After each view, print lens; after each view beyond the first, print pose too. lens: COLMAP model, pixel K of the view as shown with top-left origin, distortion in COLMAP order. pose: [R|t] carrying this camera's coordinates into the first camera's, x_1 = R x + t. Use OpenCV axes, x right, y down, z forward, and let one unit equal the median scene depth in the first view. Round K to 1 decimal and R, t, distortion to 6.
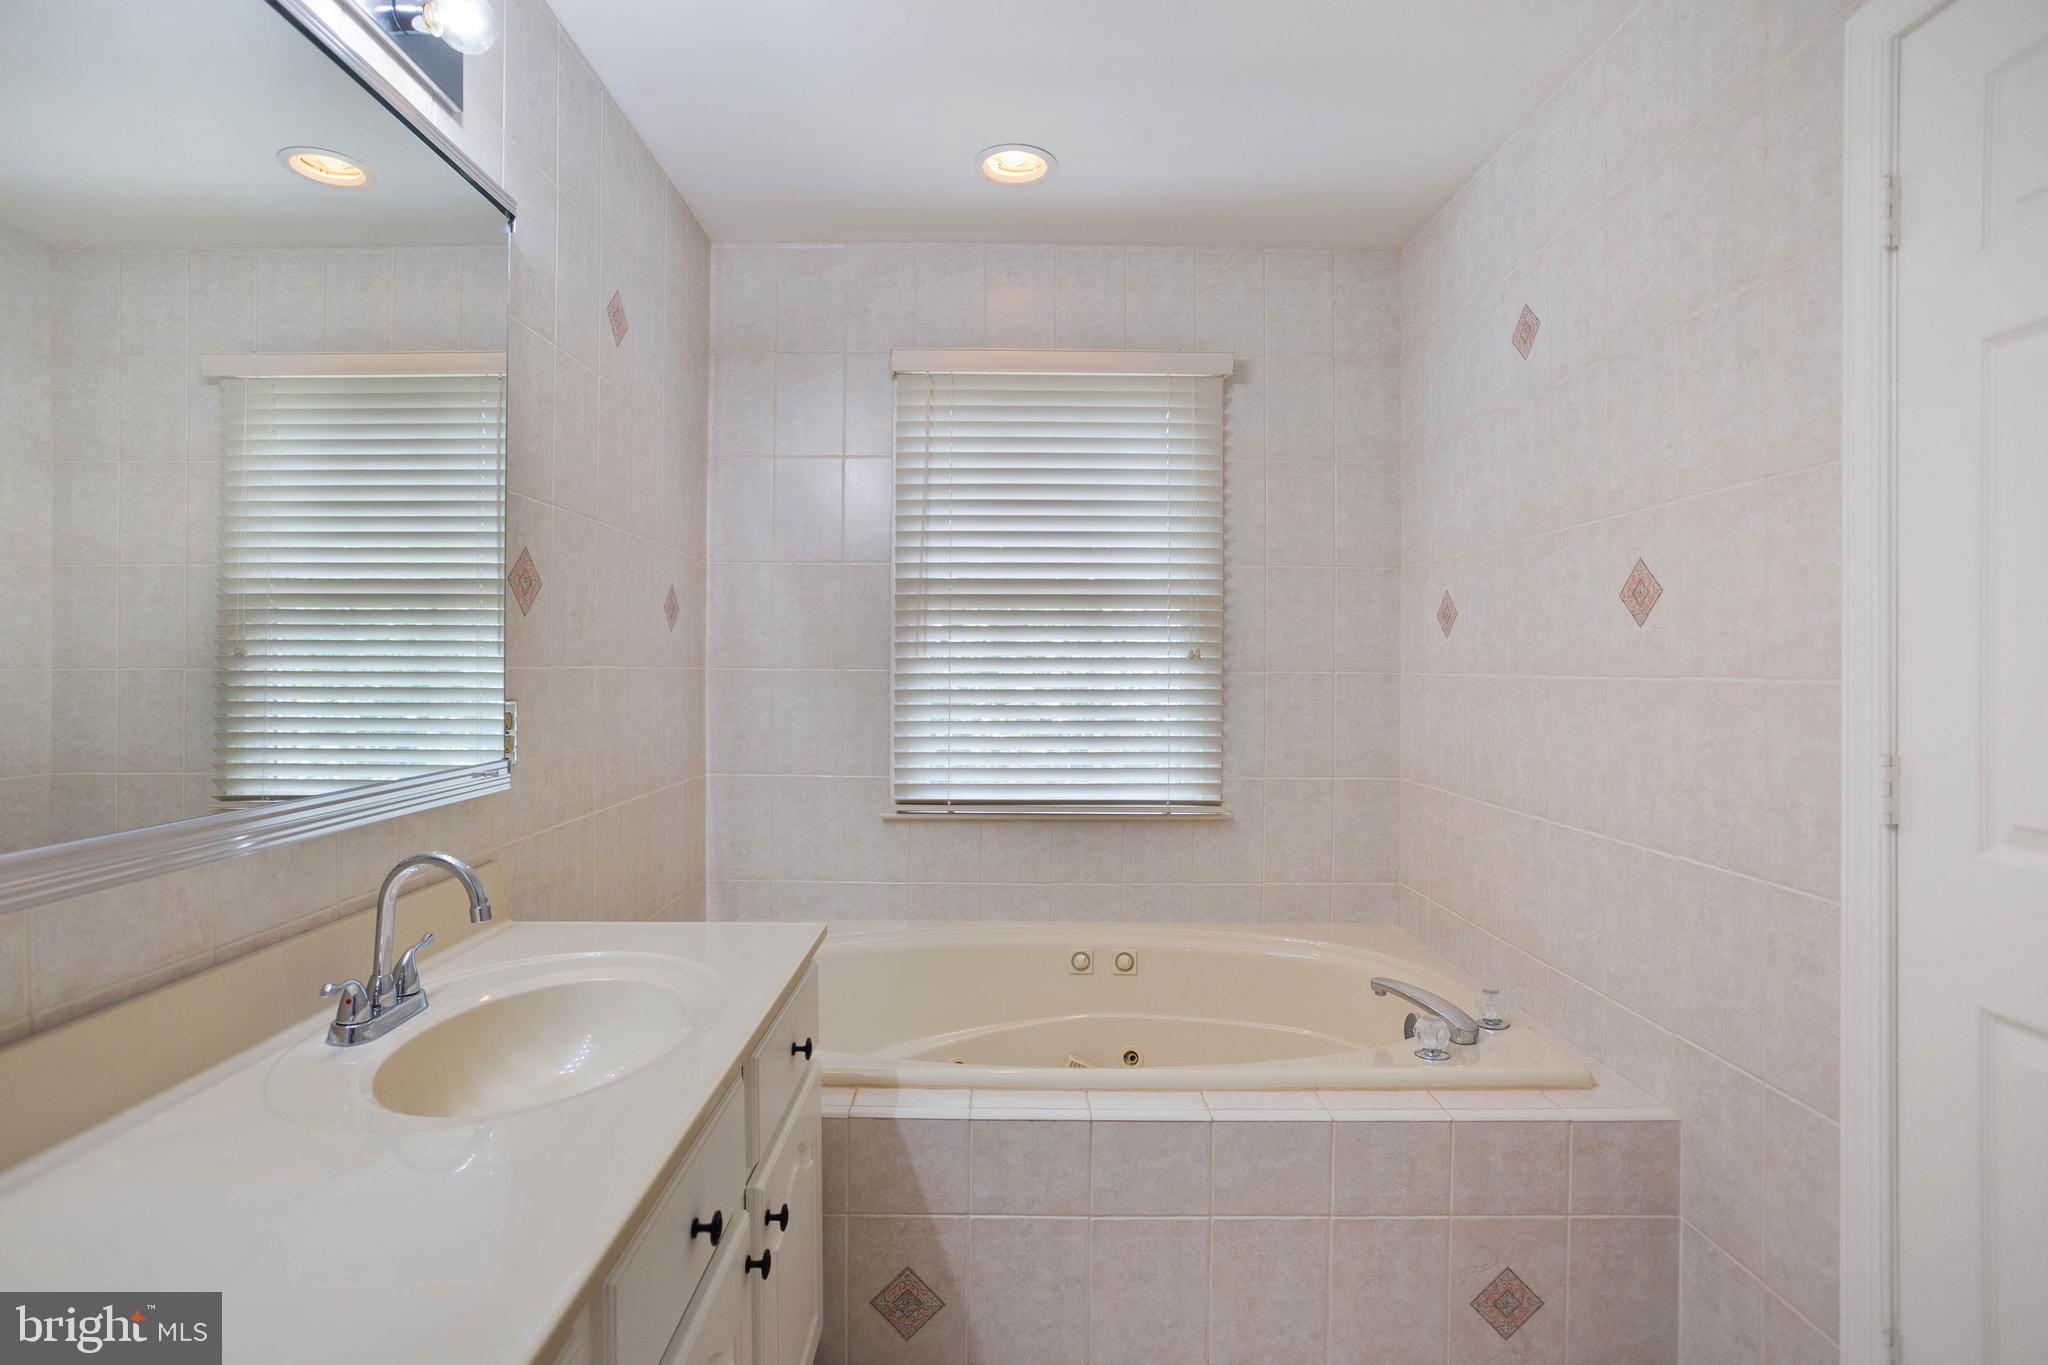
lens RADIAL K [[973.7, 0, 1014.2], [0, 973.7, 695.1], [0, 0, 1]] dist [-0.052039, 0.035129]
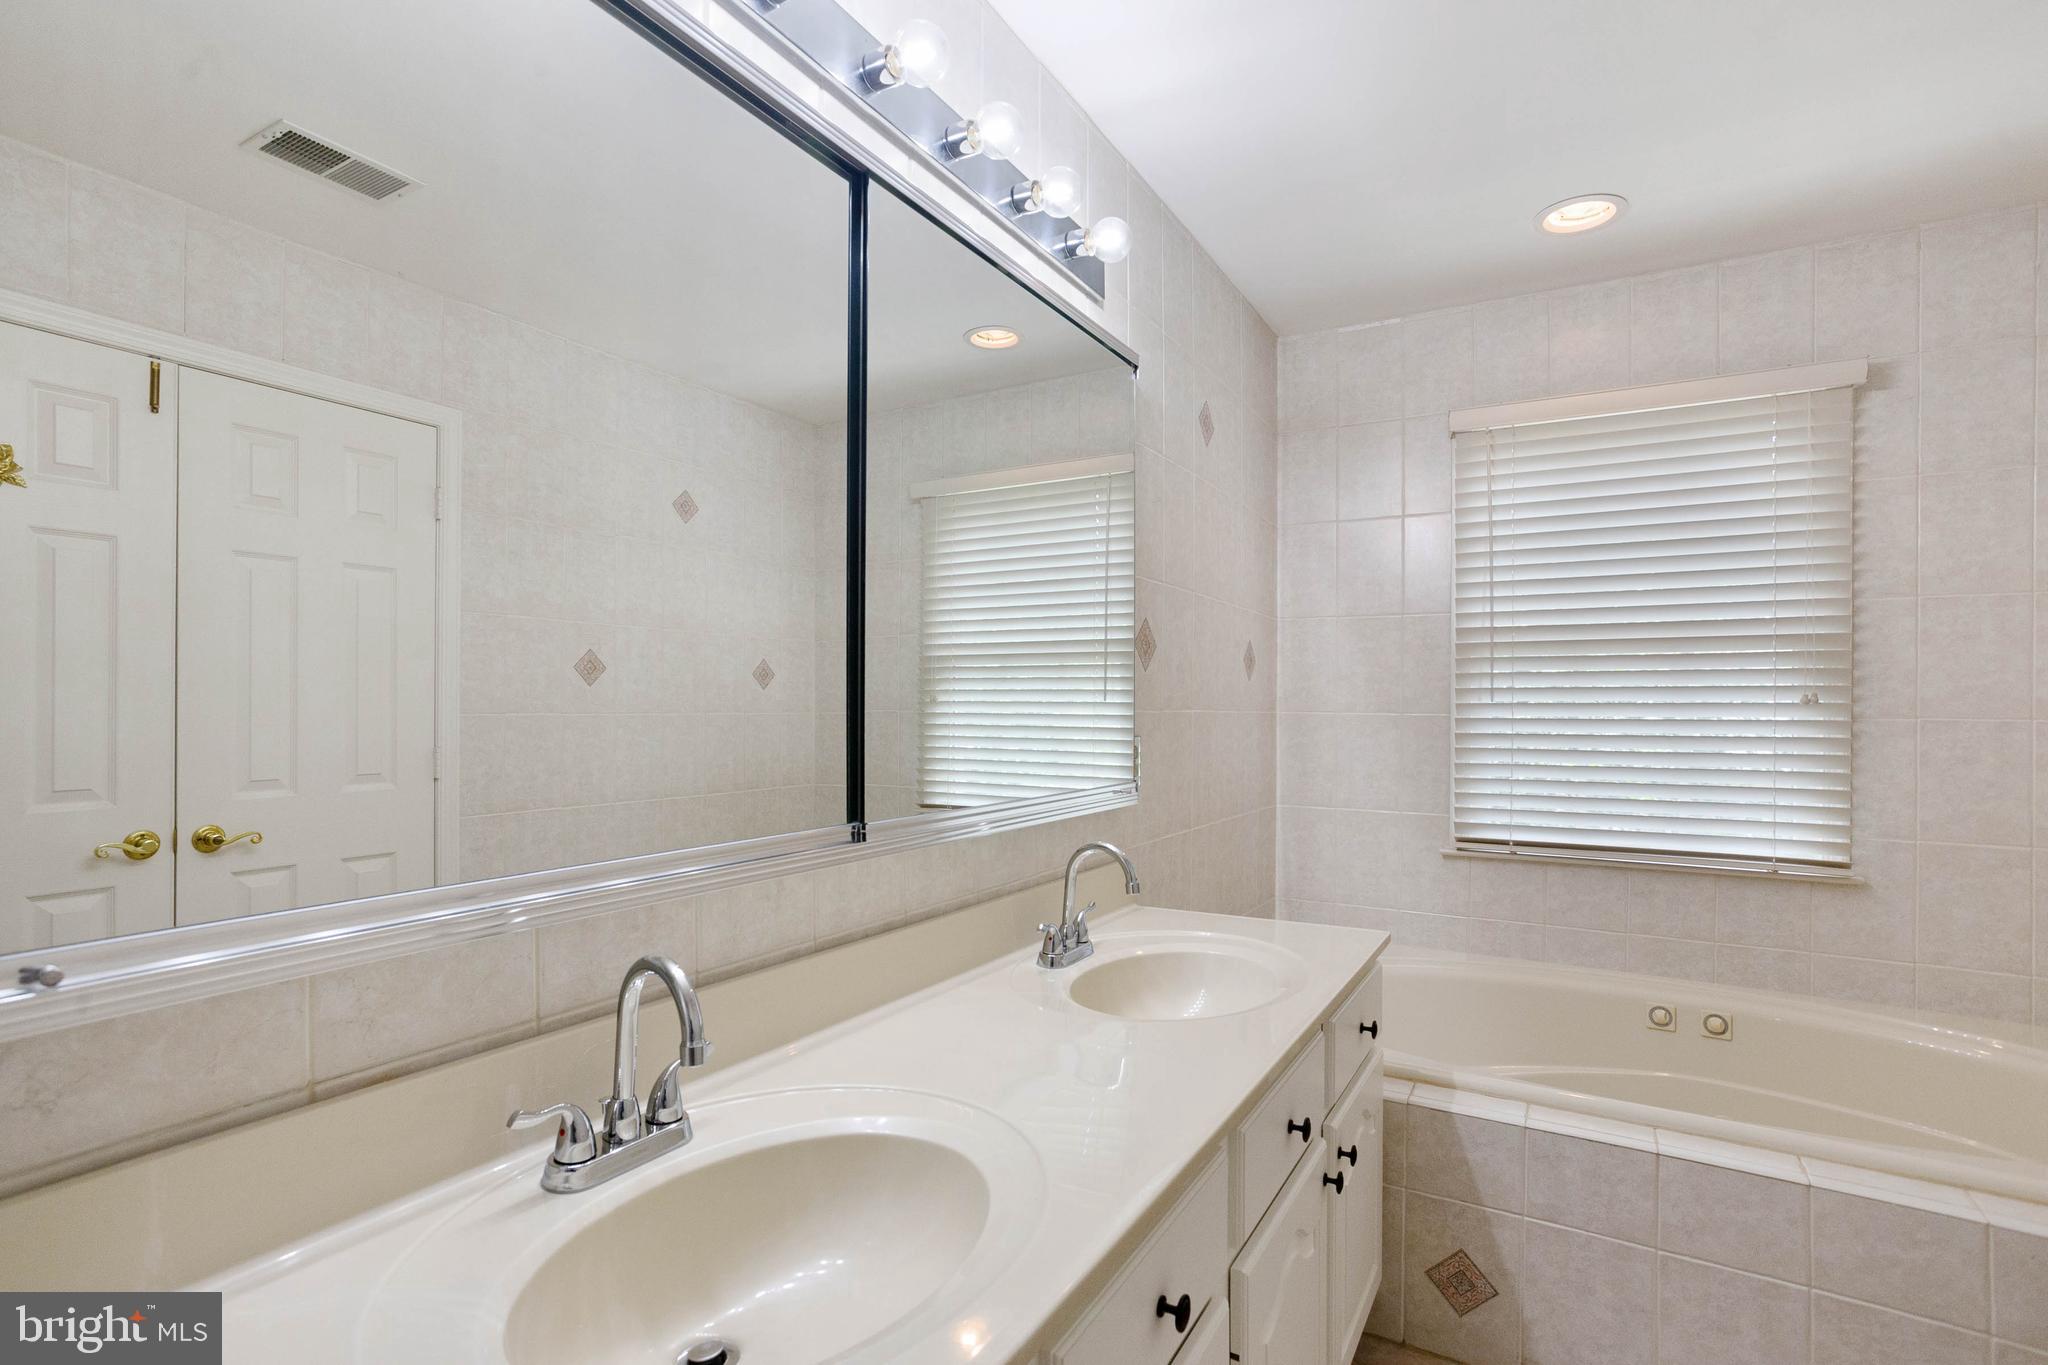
lens RADIAL K [[973.7, 0, 1014.2], [0, 973.7, 695.1], [0, 0, 1]] dist [-0.052039, 0.035129]
pose [[0.851493, -0.005474, -0.524337, 0.020497], [-0.017504, 0.999091, -0.038856, 0.002426], [0.524073, 0.042264, 0.850624, -0.155514]]
